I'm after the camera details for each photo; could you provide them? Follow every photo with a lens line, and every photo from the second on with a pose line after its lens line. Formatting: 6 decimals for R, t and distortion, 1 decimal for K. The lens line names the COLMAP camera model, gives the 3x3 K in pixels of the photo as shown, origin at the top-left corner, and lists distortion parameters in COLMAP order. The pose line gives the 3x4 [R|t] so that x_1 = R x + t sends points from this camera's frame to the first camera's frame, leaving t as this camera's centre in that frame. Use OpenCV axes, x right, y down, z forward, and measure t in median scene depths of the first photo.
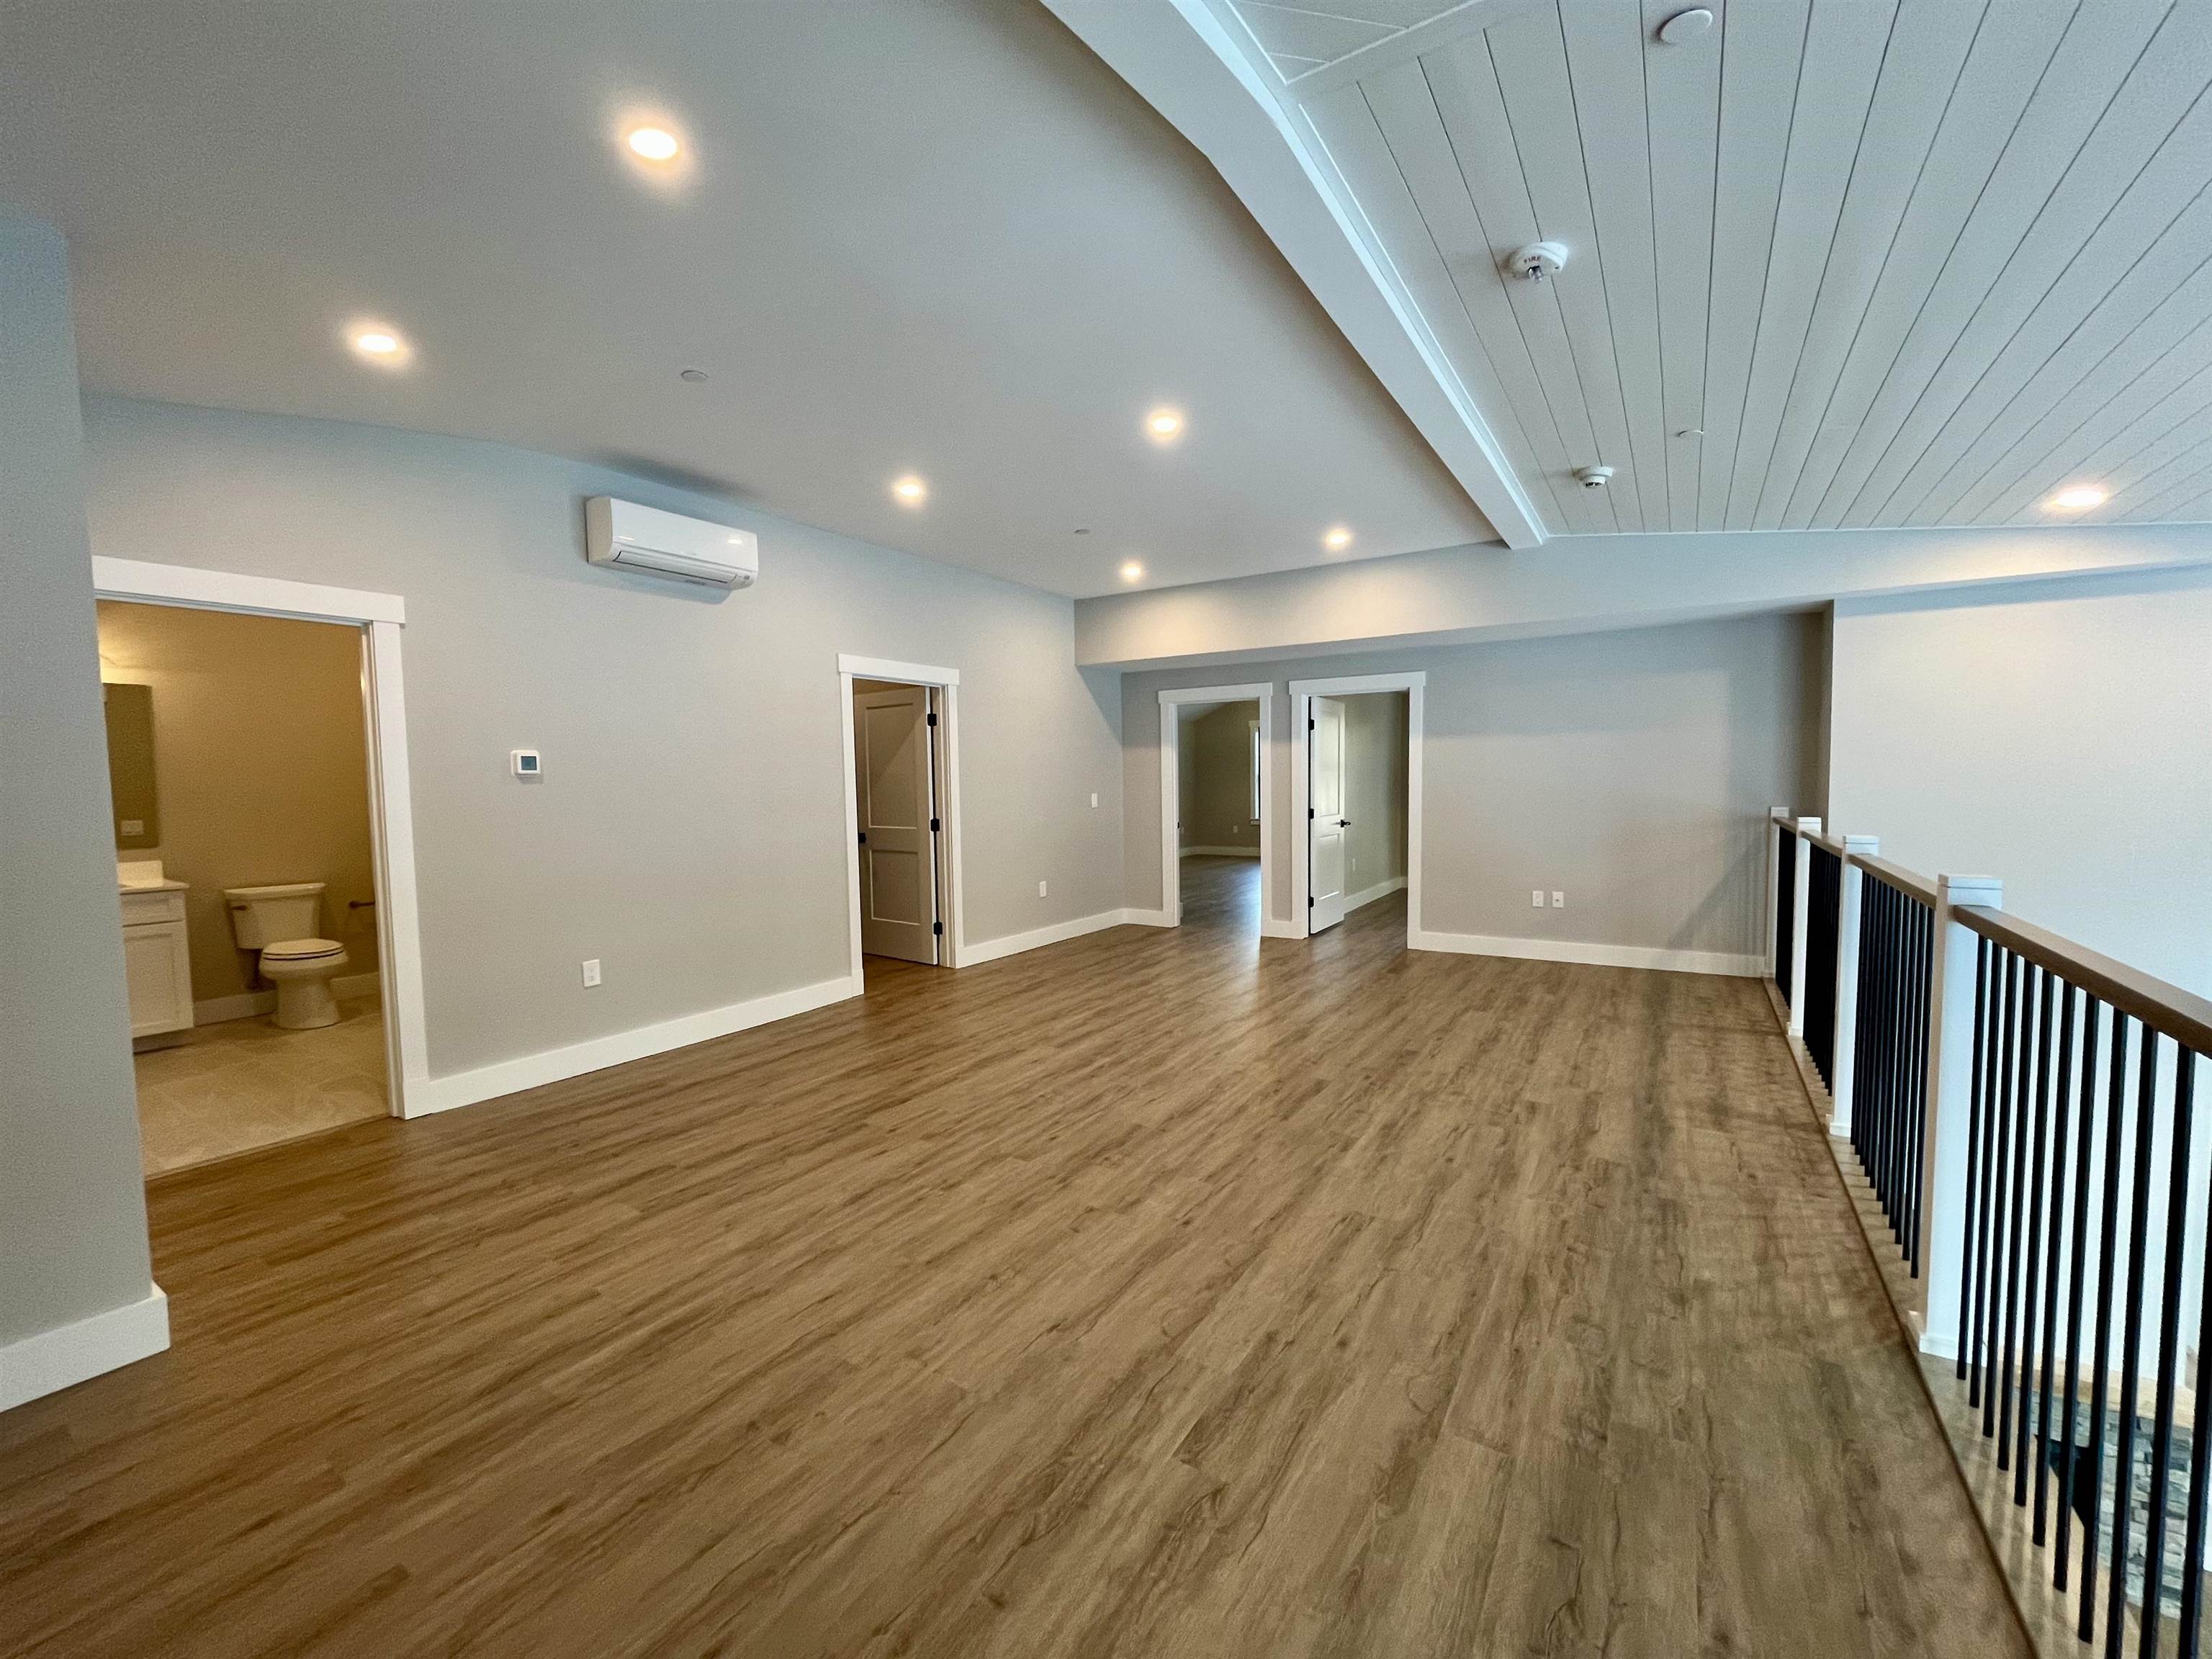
lens RADIAL K [[888.2, 0, 1106.0], [0, 888.2, 829.5], [0, 0, 1]] dist [0.000520, 0.000053]
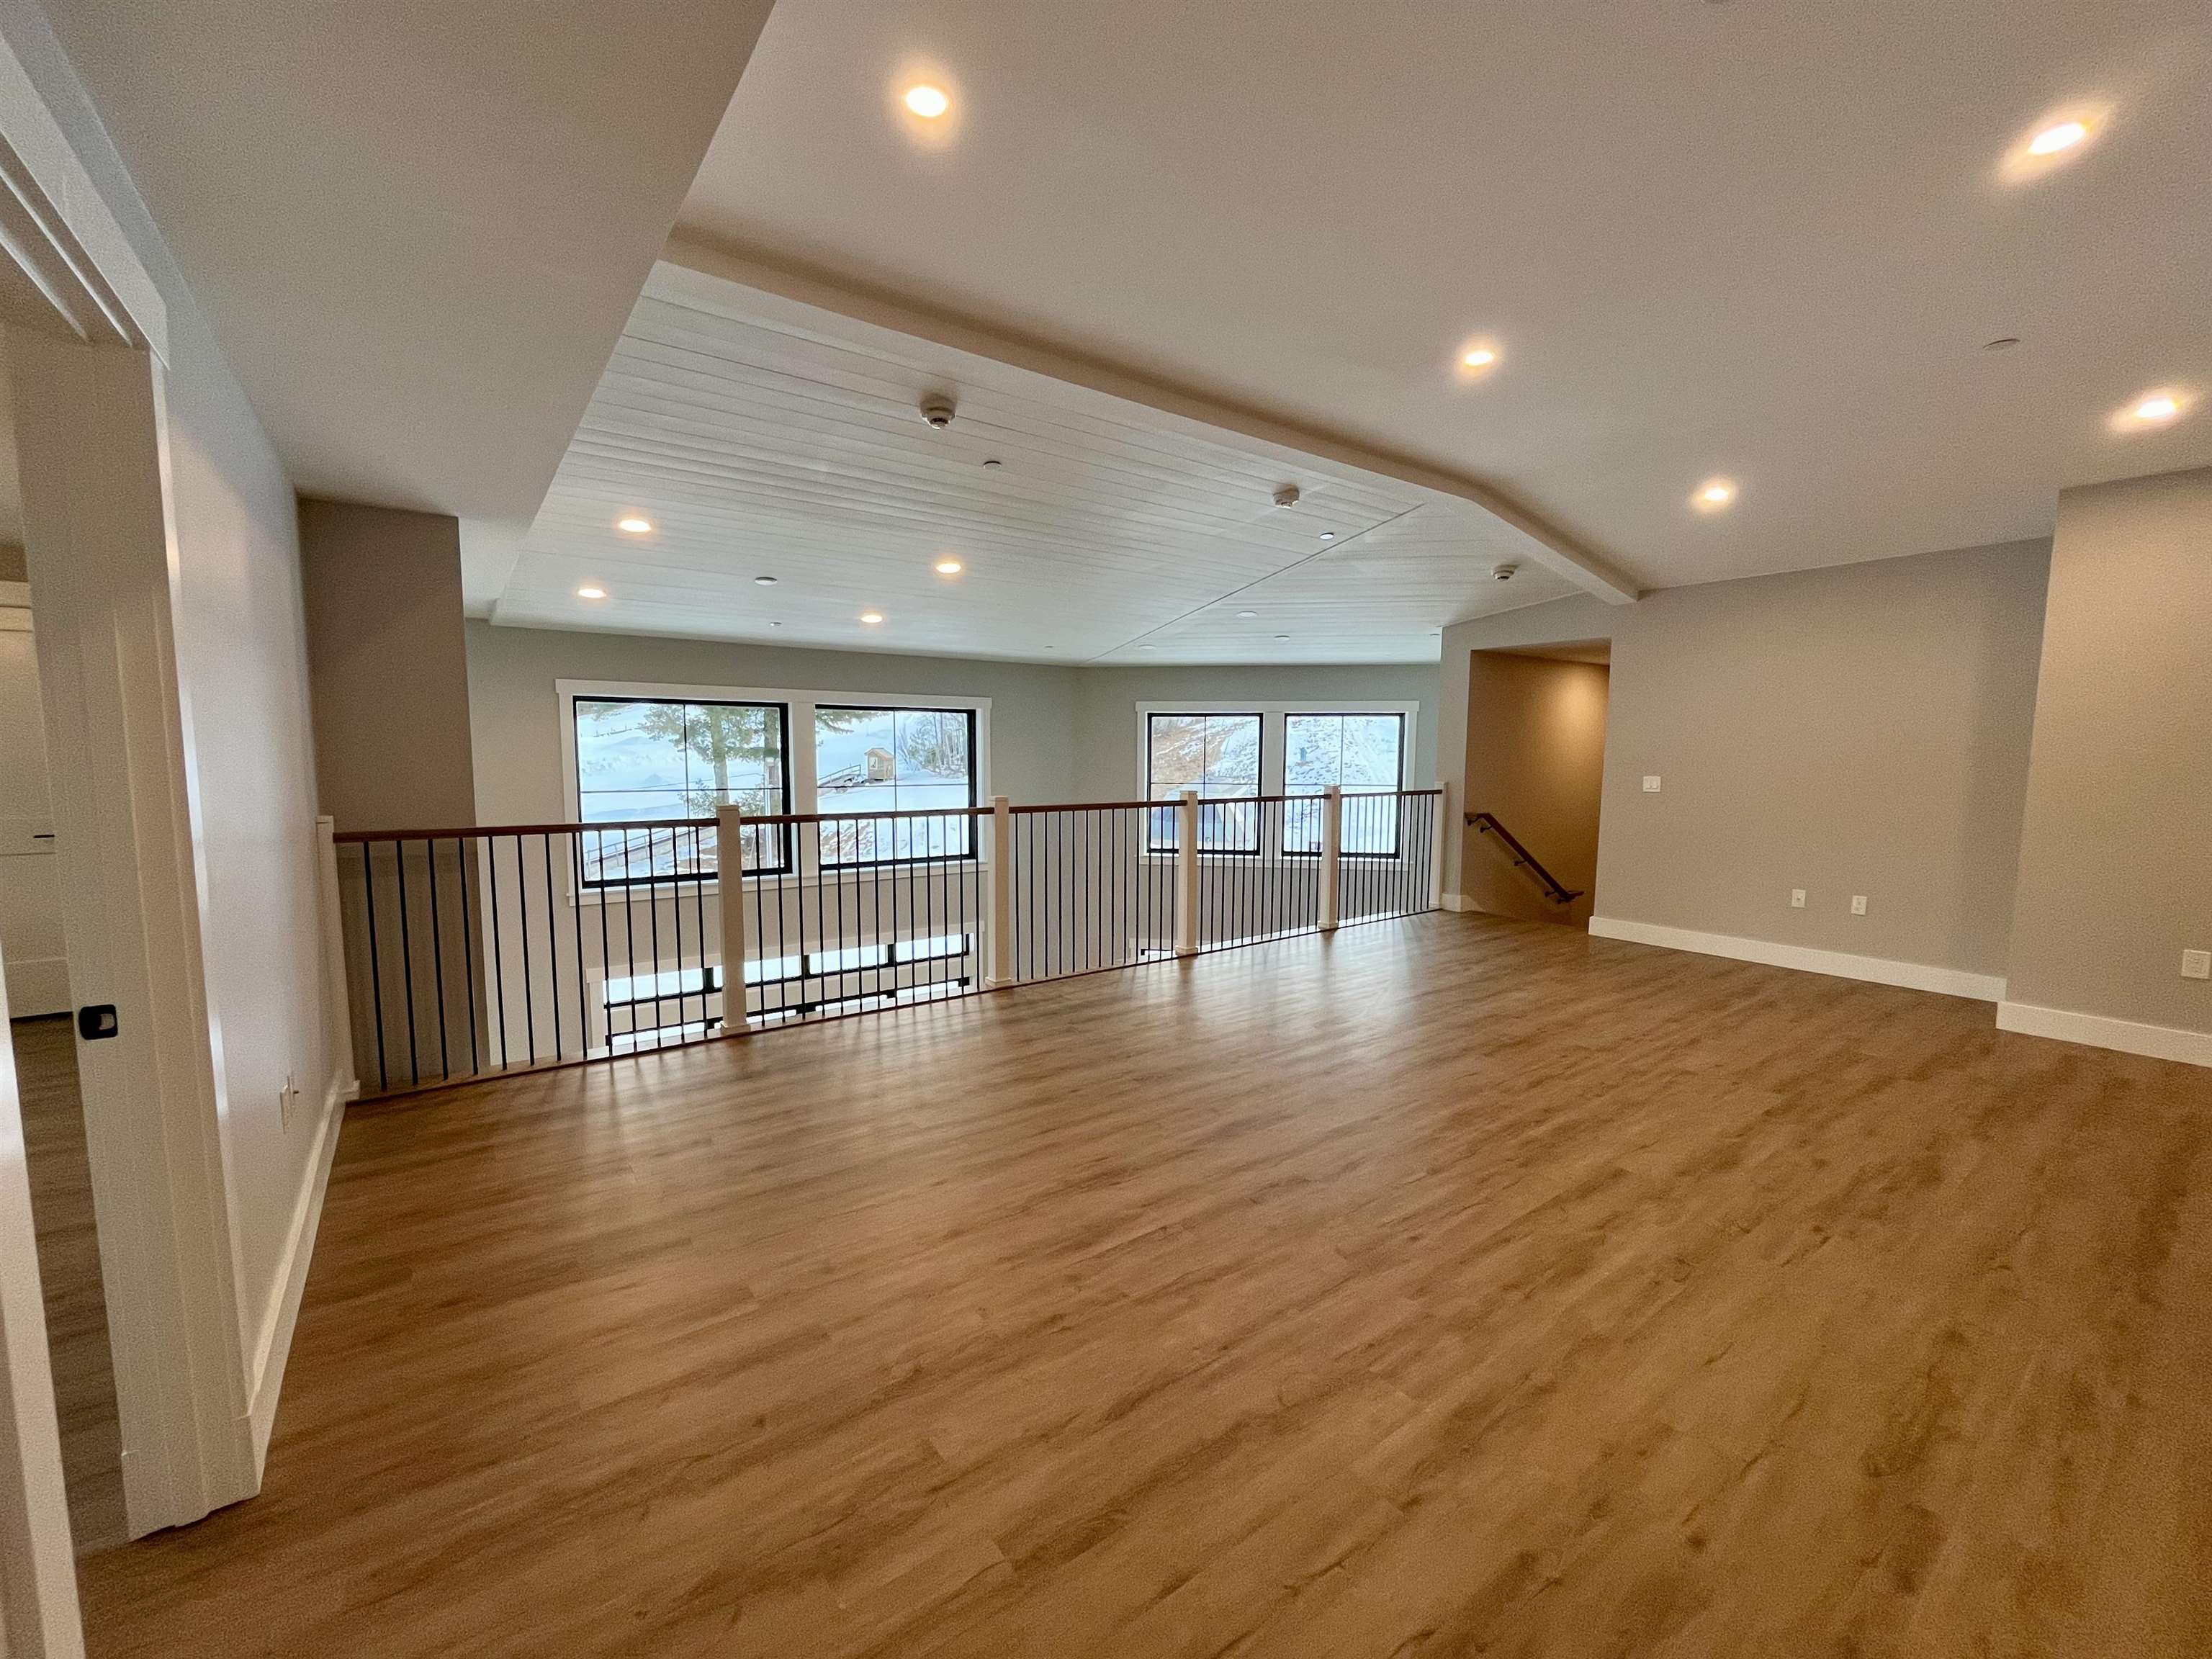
lens RADIAL K [[888.2, 0, 1106.0], [0, 888.2, 829.5], [0, 0, 1]] dist [0.000520, 0.000053]
pose [[-0.935010, -0.023734, 0.353826, 0.089309], [0.028033, 0.989689, 0.140466, -0.124635], [-0.353512, 0.141256, -0.924703, 2.008989]]
